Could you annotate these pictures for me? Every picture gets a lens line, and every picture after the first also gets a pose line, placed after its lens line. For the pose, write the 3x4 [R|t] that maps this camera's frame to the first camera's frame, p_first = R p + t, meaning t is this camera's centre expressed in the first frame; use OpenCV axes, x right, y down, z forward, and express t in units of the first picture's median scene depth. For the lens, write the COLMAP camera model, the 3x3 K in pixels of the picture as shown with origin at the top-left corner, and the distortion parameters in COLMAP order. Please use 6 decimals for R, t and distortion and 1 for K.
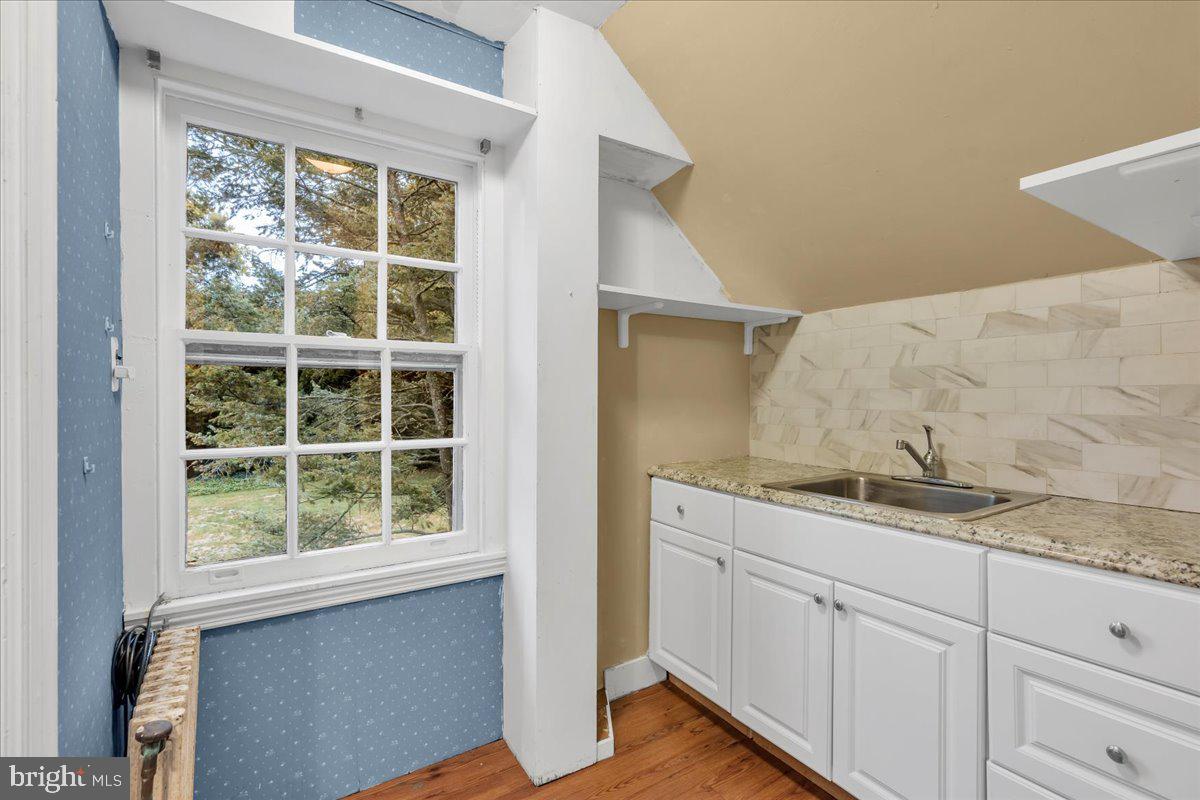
lens RADIAL K [[548.9, 0, 601.9], [0, 548.9, 398.0], [0, 0, 1]] dist [-0.002695, 0.002356]
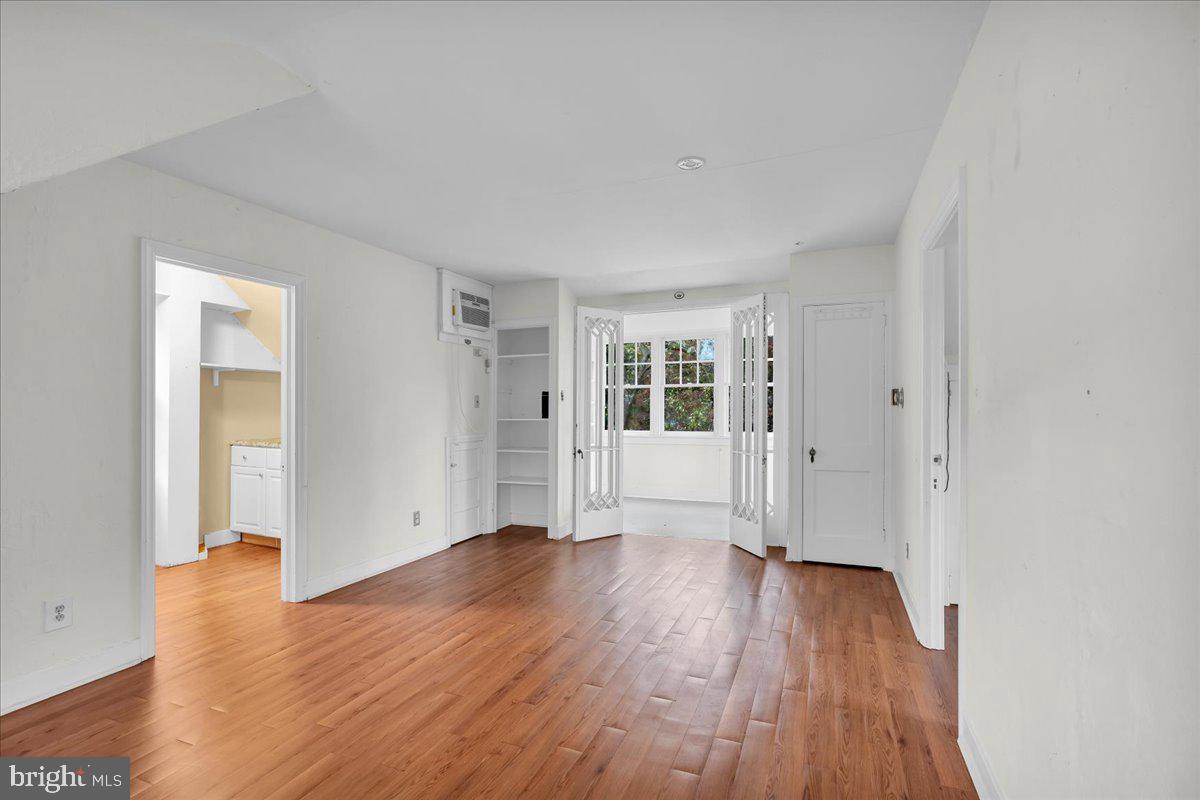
lens RADIAL K [[548.9, 0, 598.9], [0, 548.9, 402.8], [0, 0, 1]] dist [-0.002695, 0.002356]
pose [[0.823160, 0.004563, 0.567791, 0.056496], [-0.001824, 0.999984, -0.005392, -0.015682], [-0.567806, 0.003403, 0.823155, -1.670415]]
